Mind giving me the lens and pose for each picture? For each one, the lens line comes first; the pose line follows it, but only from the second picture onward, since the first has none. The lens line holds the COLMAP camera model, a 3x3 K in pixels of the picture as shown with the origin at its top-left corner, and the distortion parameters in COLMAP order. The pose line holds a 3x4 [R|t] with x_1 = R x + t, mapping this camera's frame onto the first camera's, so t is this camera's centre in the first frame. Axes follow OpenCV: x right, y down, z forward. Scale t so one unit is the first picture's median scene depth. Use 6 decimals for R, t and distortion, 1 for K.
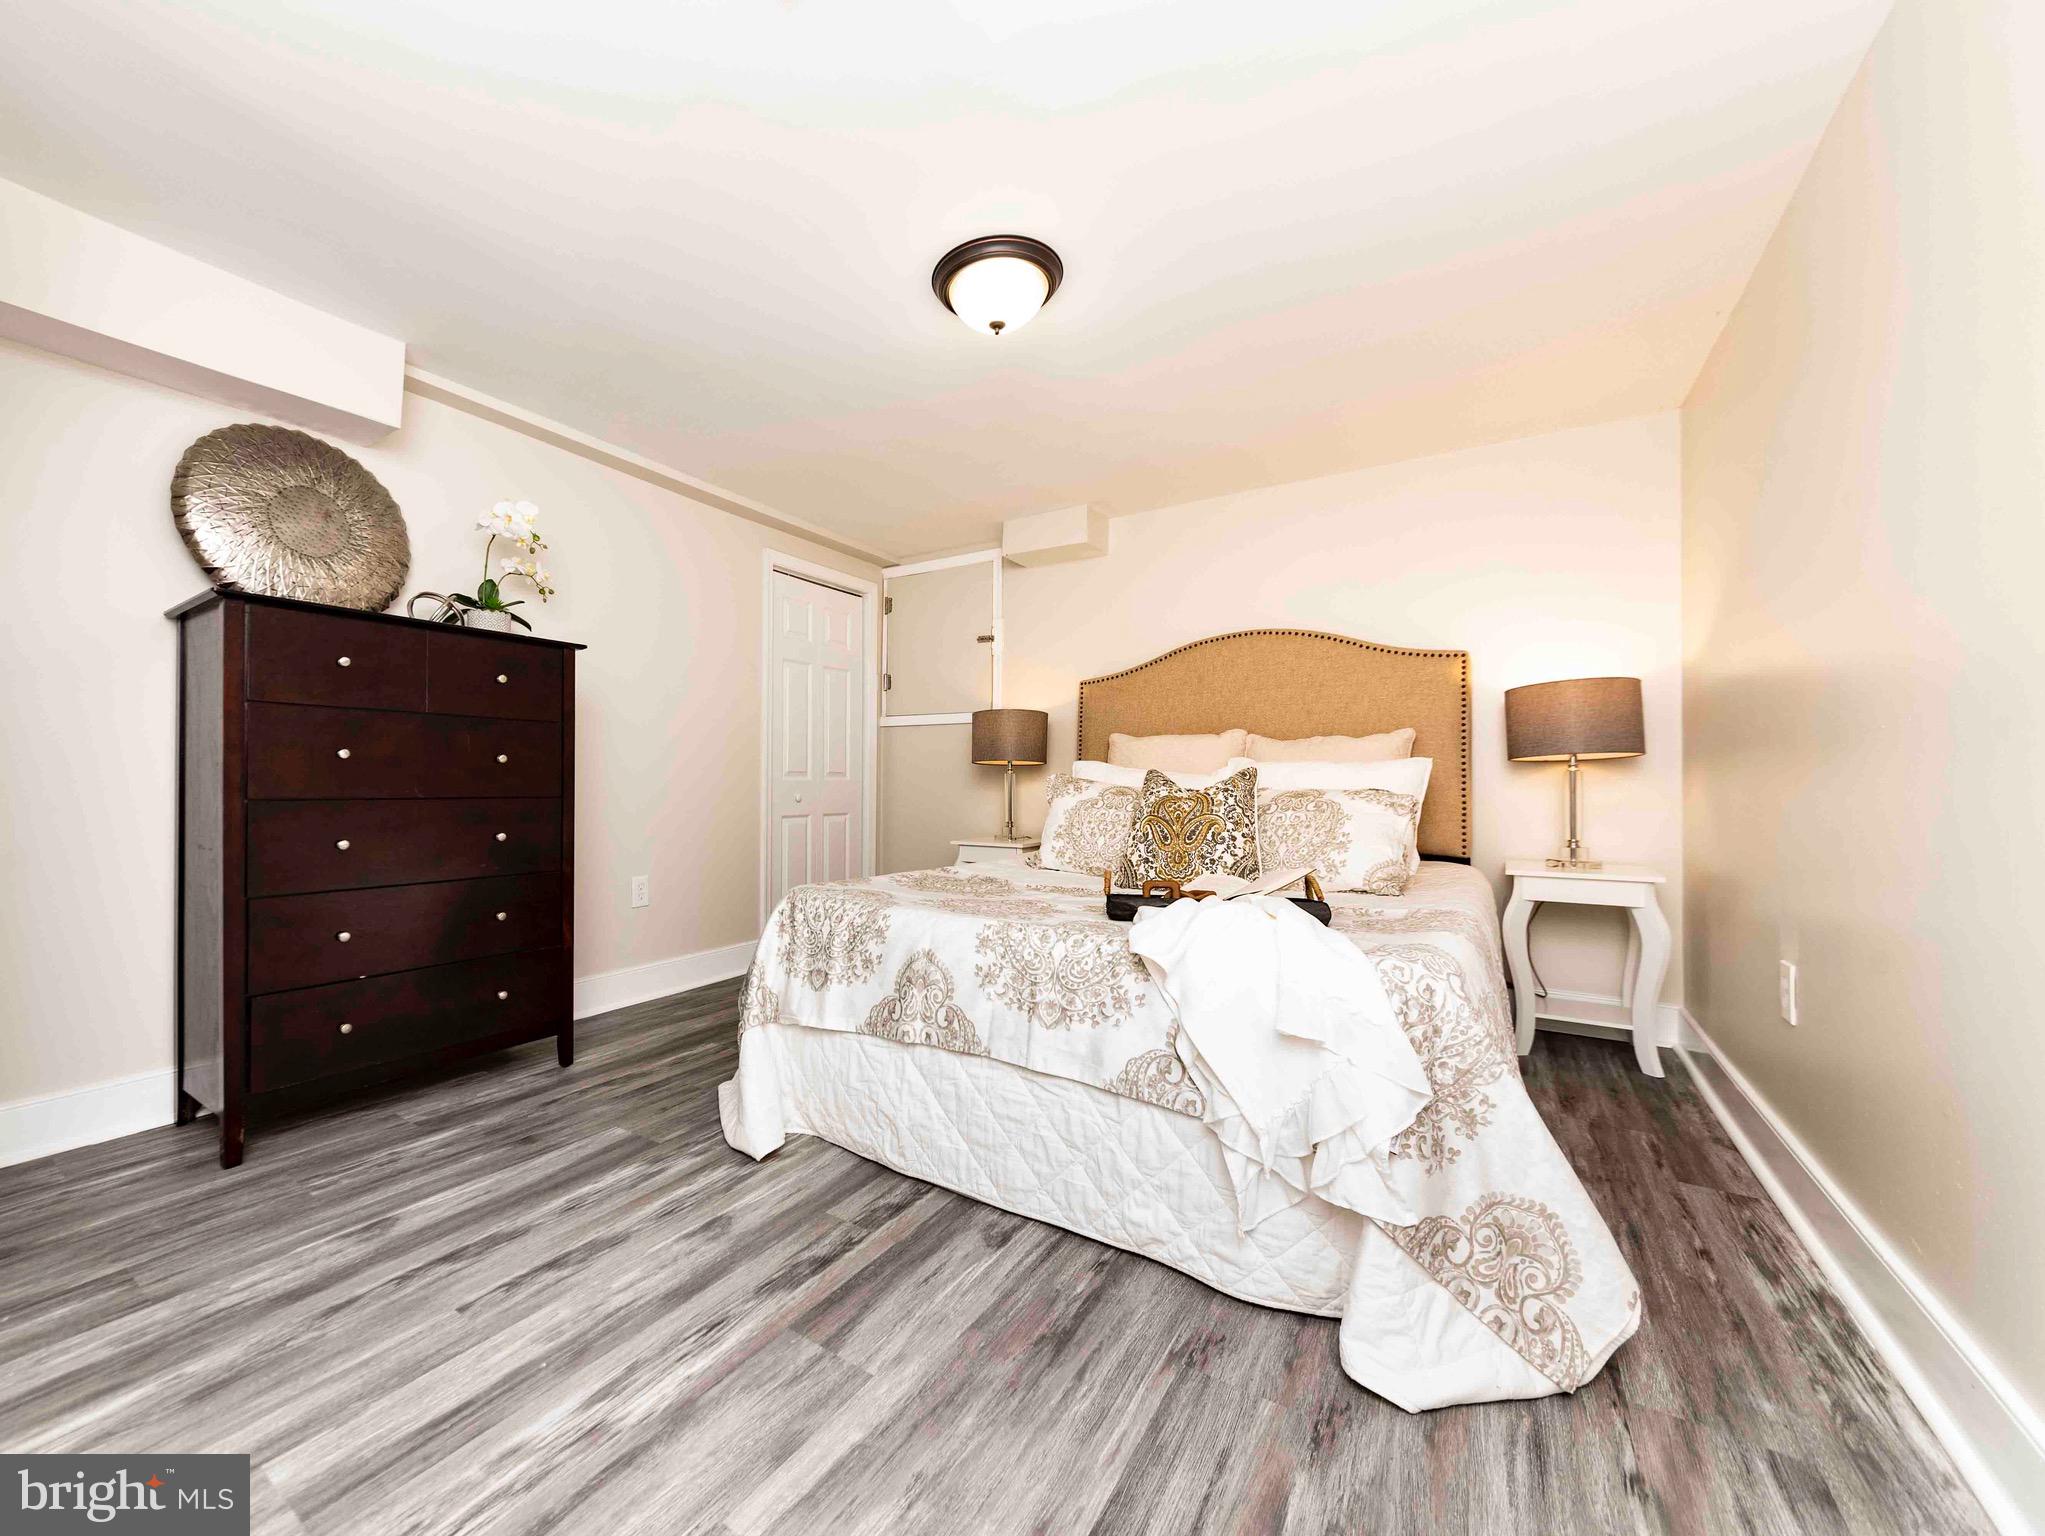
lens RADIAL K [[826.0, 0, 922.6], [0, 826.0, 771.5], [0, 0, 1]] dist [-0.002127, 0.001103]
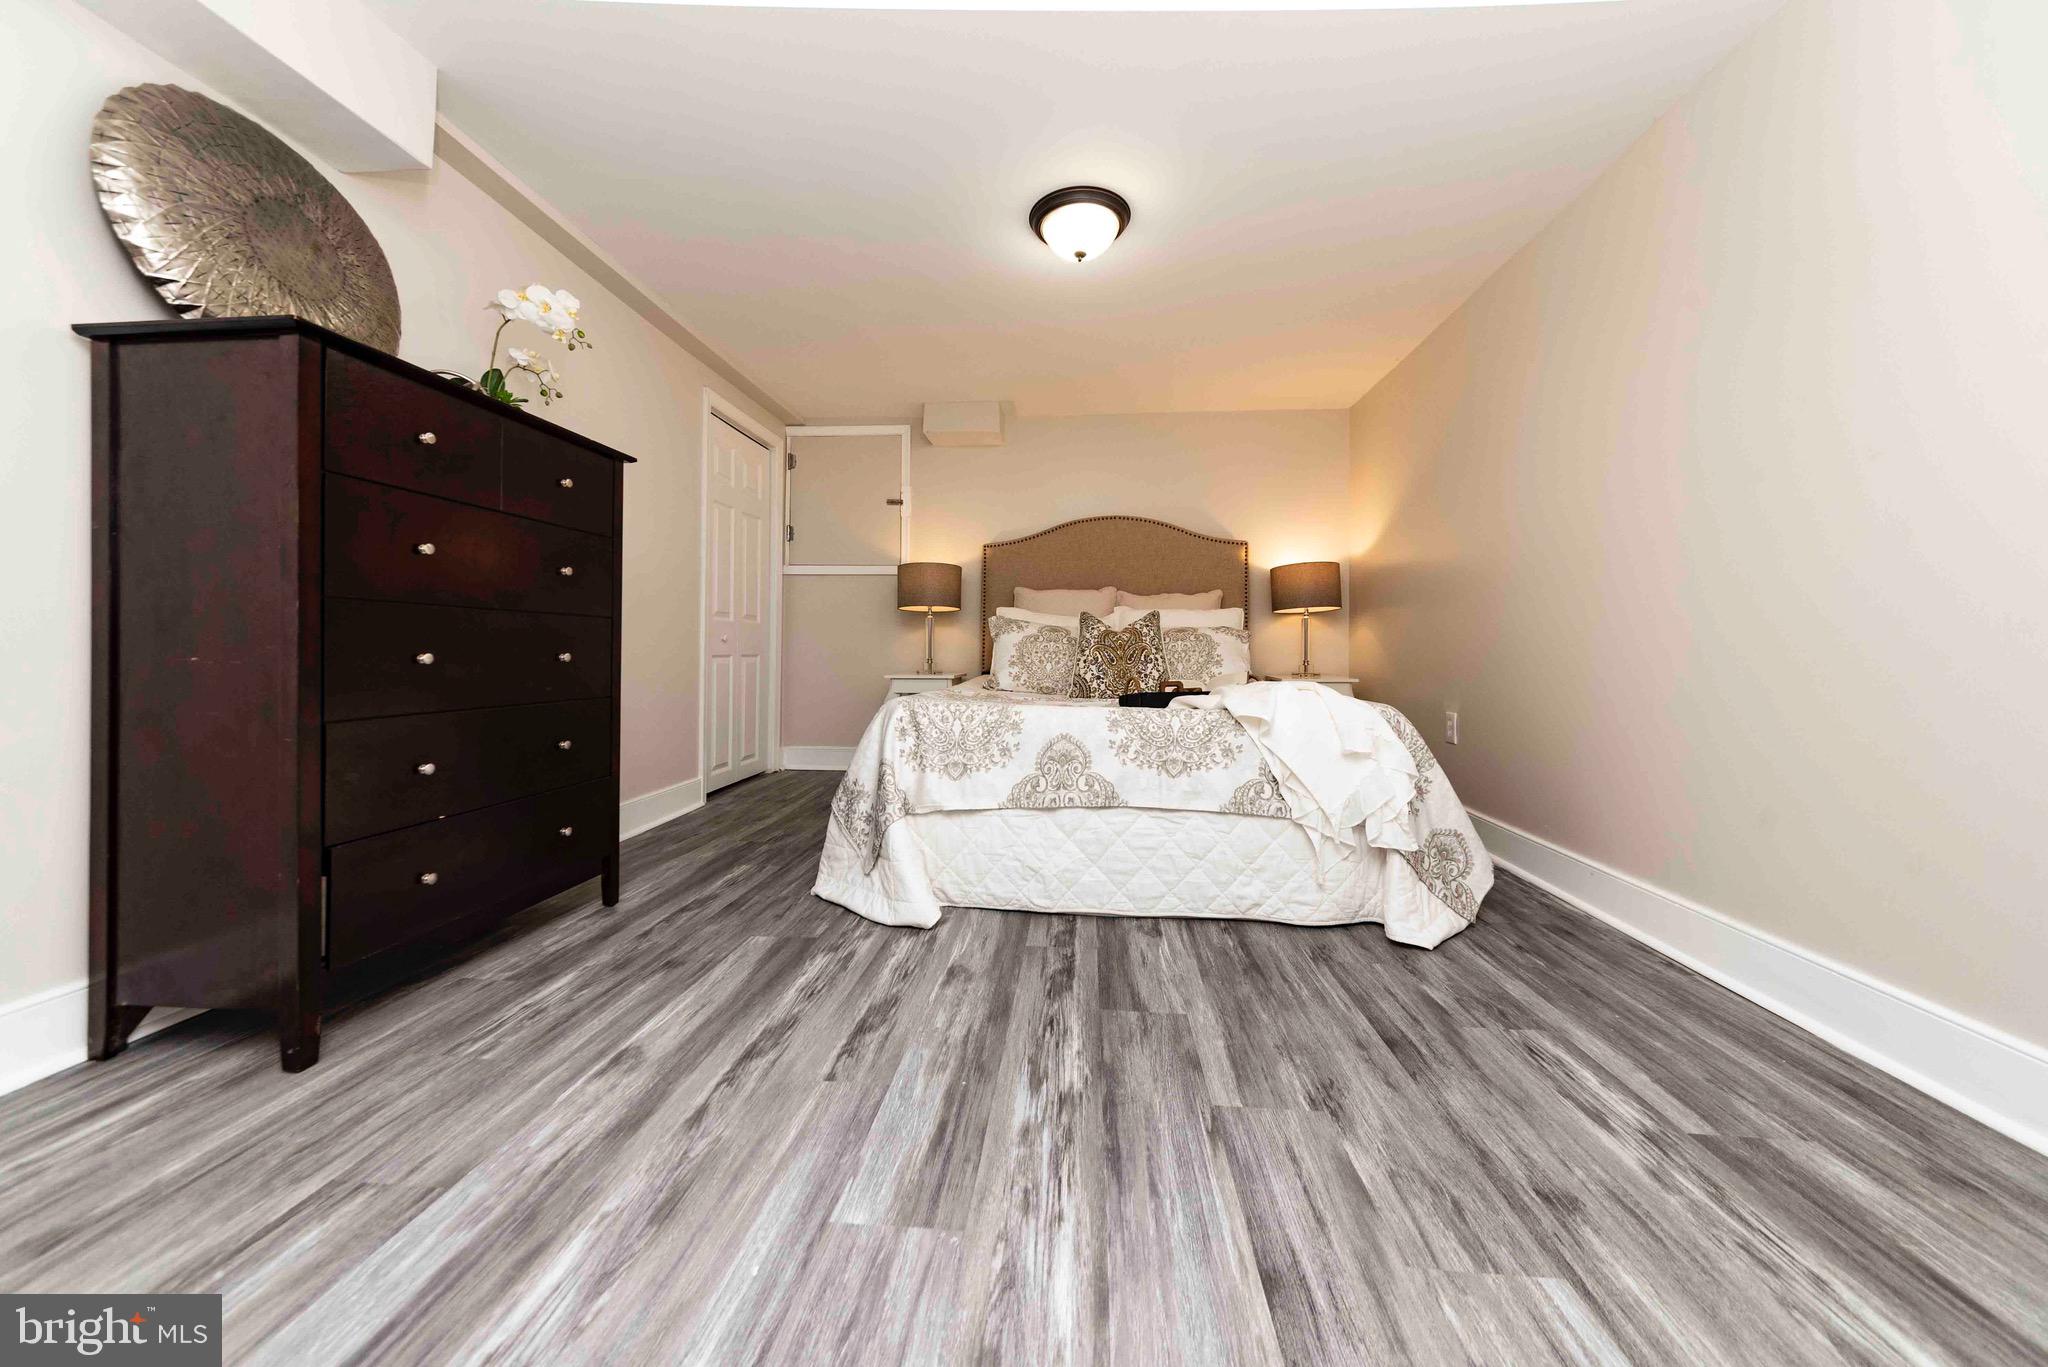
lens RADIAL K [[721.3, 0, 1040.9], [0, 721.3, 647.3], [0, 0, 1]] dist [-0.000049, -0.000231]
pose [[0.856358, 0.002159, 0.516378, -0.590001], [-0.006691, 0.999954, 0.006914, 0.073529], [-0.516340, -0.009376, 0.856333, 0.065236]]
